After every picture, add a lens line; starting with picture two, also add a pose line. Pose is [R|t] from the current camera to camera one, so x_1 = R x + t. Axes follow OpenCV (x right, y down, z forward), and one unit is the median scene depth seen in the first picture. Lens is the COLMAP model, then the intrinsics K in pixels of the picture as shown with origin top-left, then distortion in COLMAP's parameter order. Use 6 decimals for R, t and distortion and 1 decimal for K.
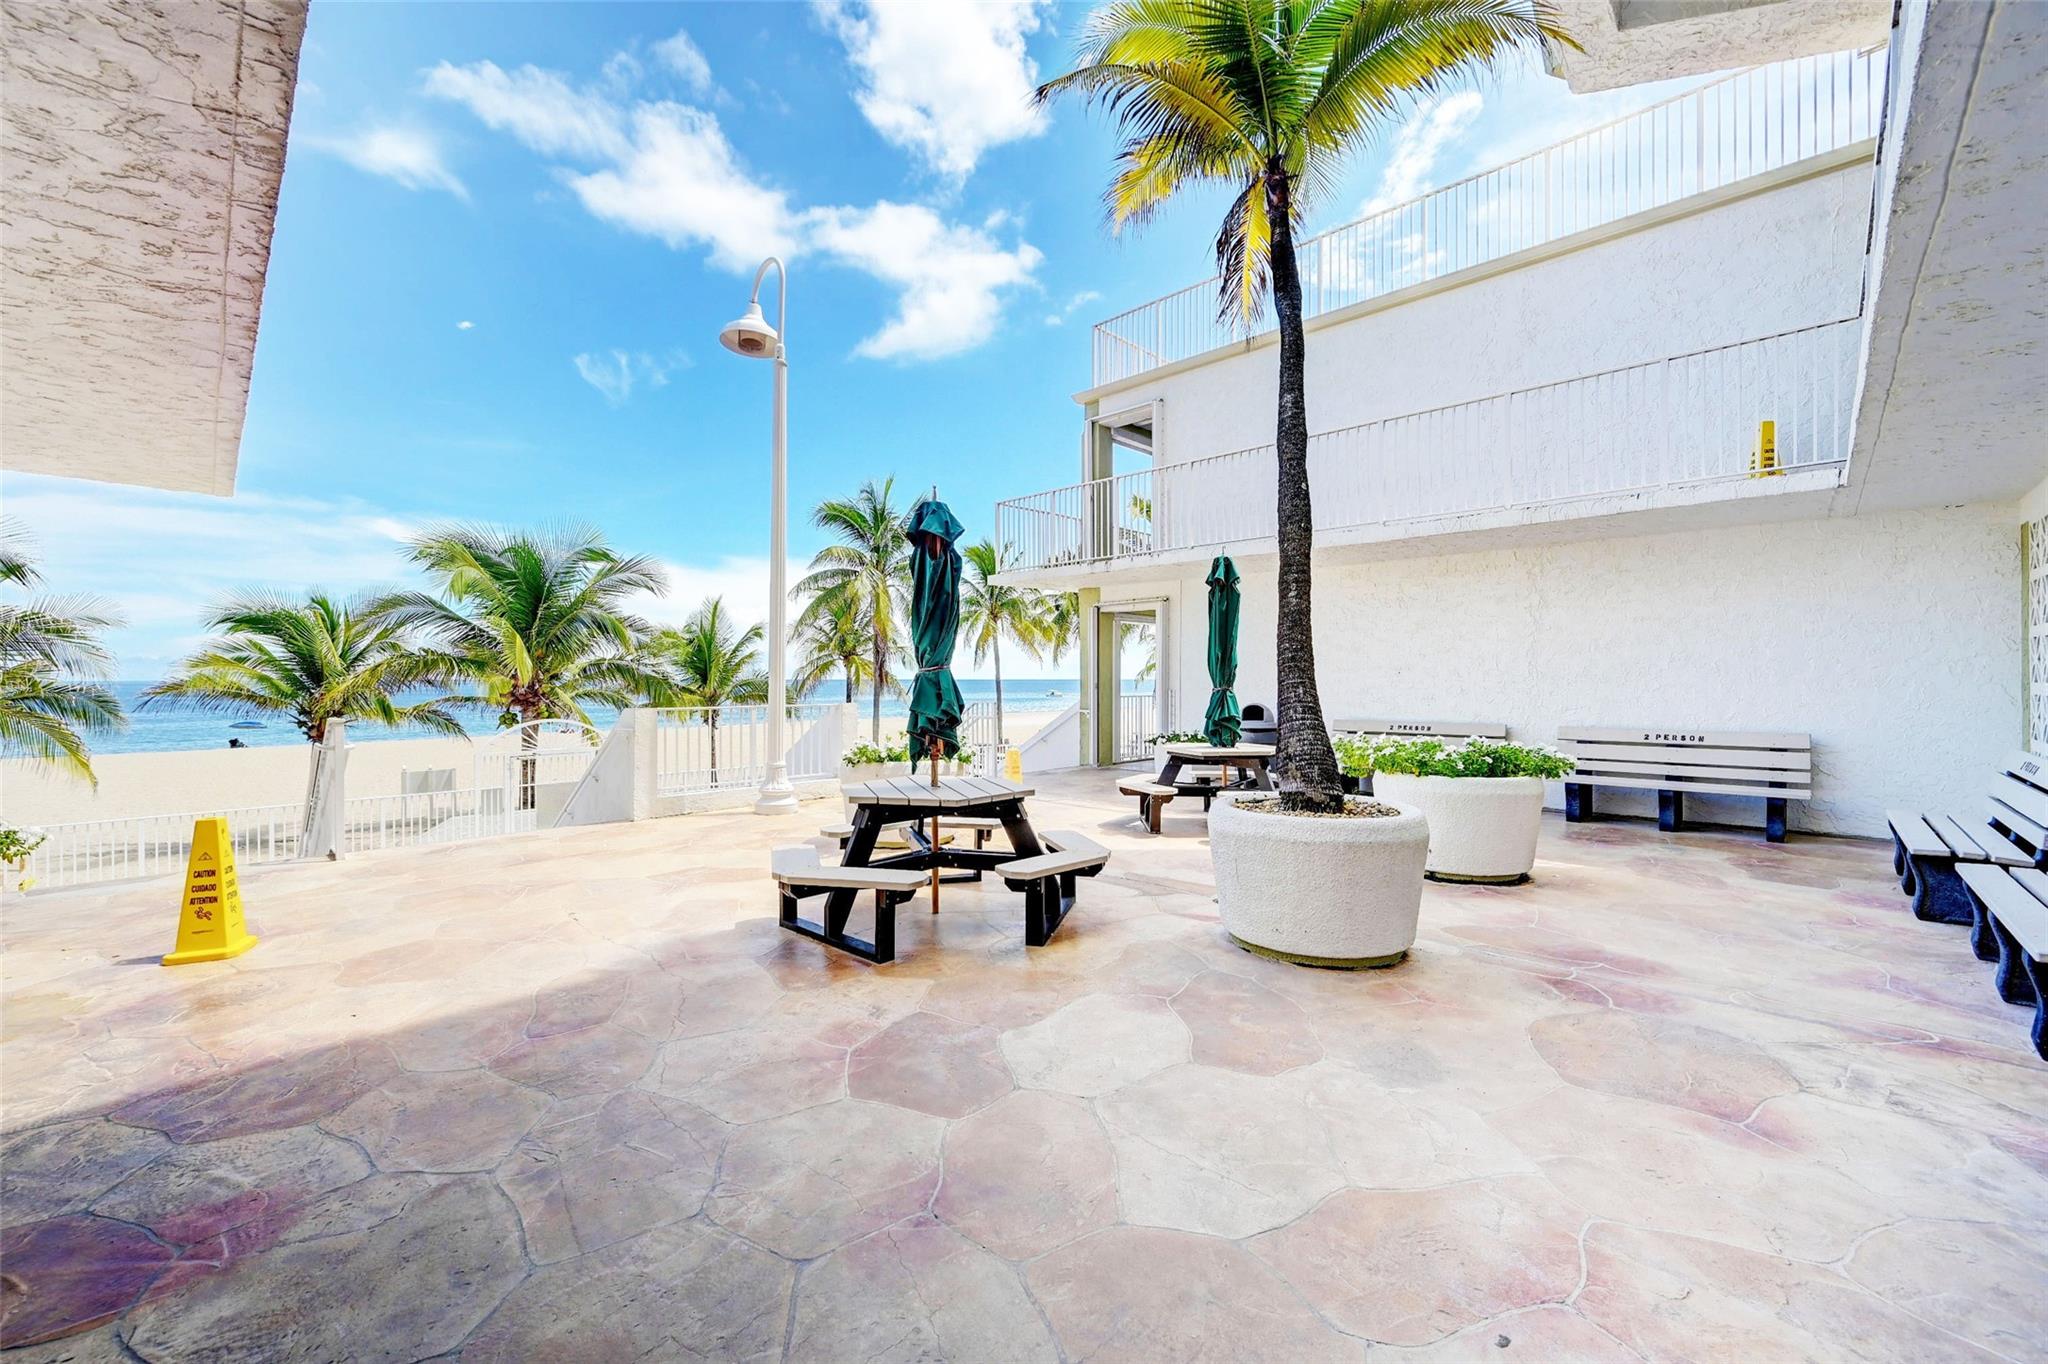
lens RADIAL K [[819.1, 0, 1020.4], [0, 819.1, 682.6], [0, 0, 1]] dist [-0.001123, 0.000074]
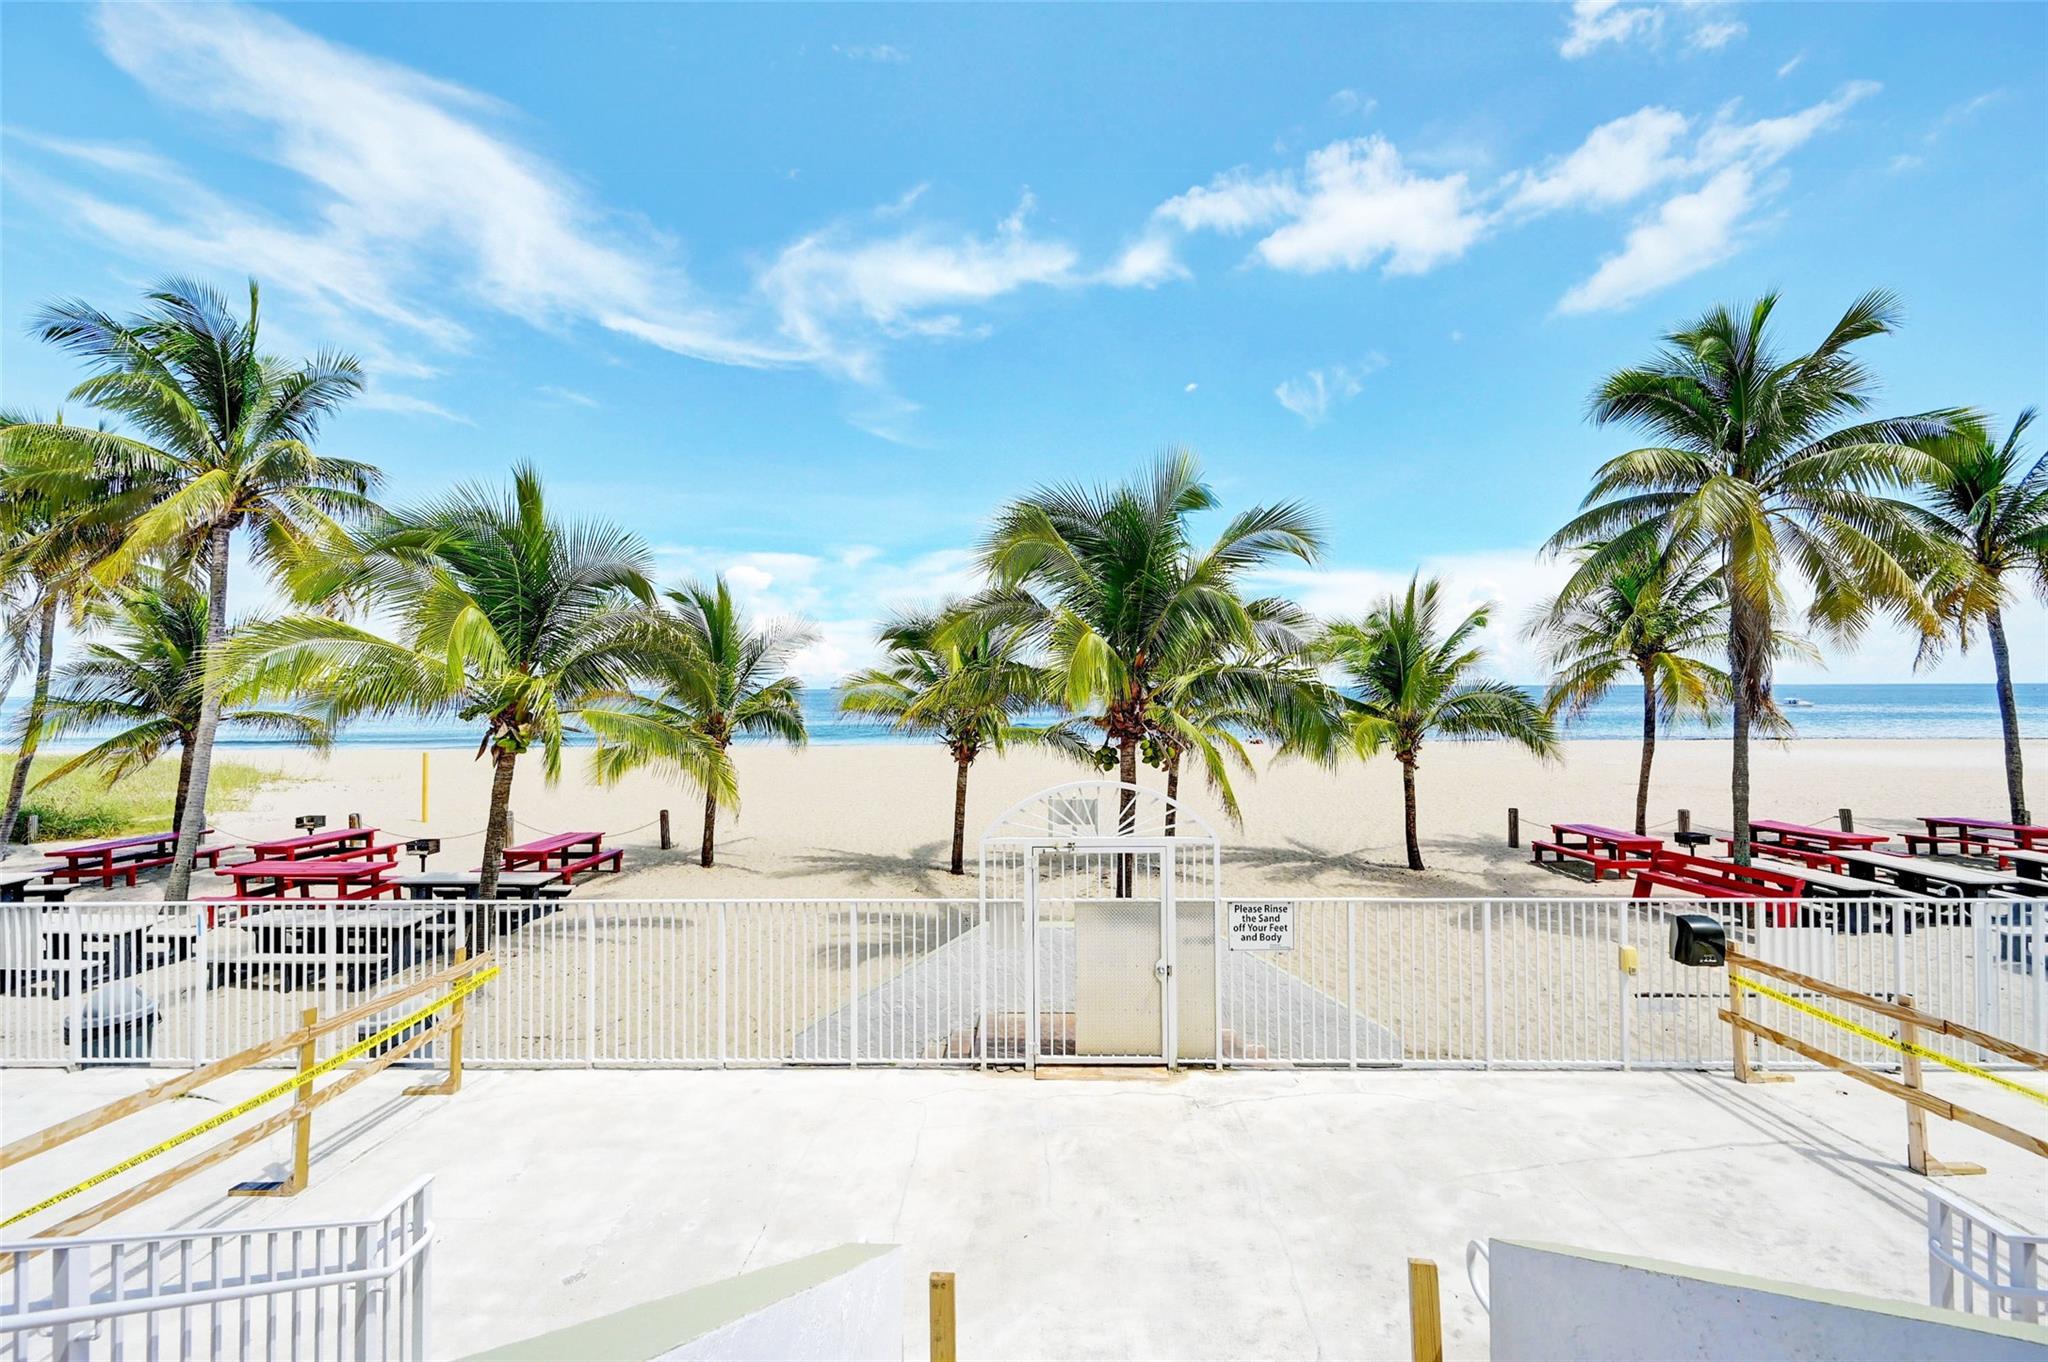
lens RADIAL K [[780.9, 0, 1023.5], [0, 780.9, 672.1], [0, 0, 1]] dist [-0.016230, -0.000220]
pose [[0.680107, -0.014376, -0.732972, -0.121691], [0.000697, 0.999820, -0.018962, -0.009963], [0.733113, 0.012385, 0.679995, 0.329698]]
